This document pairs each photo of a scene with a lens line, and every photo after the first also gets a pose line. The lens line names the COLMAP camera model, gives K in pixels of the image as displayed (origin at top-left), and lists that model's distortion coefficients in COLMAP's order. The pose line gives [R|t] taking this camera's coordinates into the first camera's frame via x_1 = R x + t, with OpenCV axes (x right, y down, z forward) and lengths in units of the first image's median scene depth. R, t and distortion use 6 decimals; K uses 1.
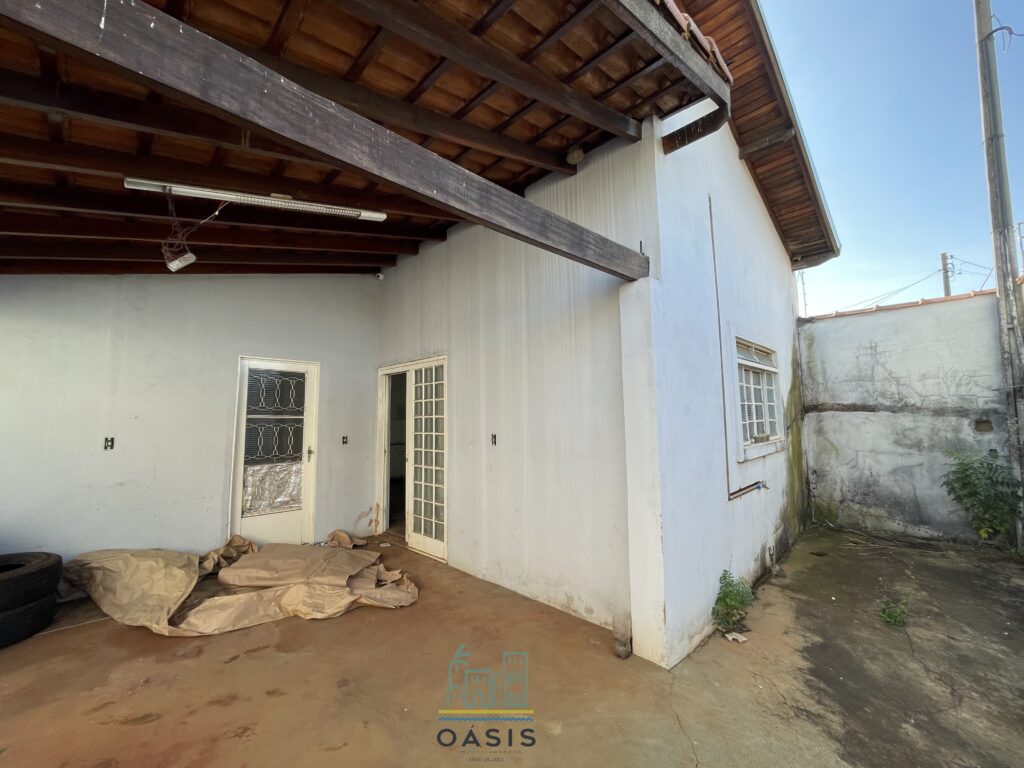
lens RADIAL K [[413.1, 0, 512.0], [0, 413.1, 384.0], [0, 0, 1]] dist [0.000792, -0.000001]
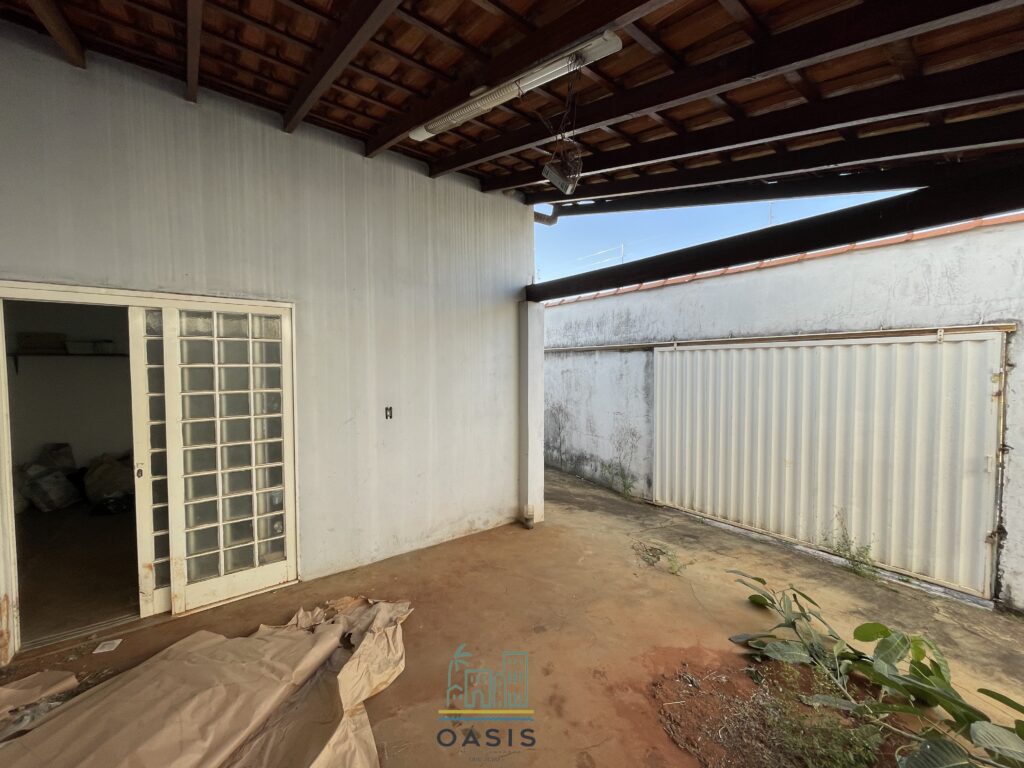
lens RADIAL K [[413.1, 0, 512.0], [0, 413.1, 384.0], [0, 0, 1]] dist [0.000792, -0.000001]
pose [[0.132072, -0.031185, 0.990749, -0.950297], [-0.092425, 0.994763, 0.043632, 0.002147], [-0.986922, -0.097332, 0.128498, 0.615841]]
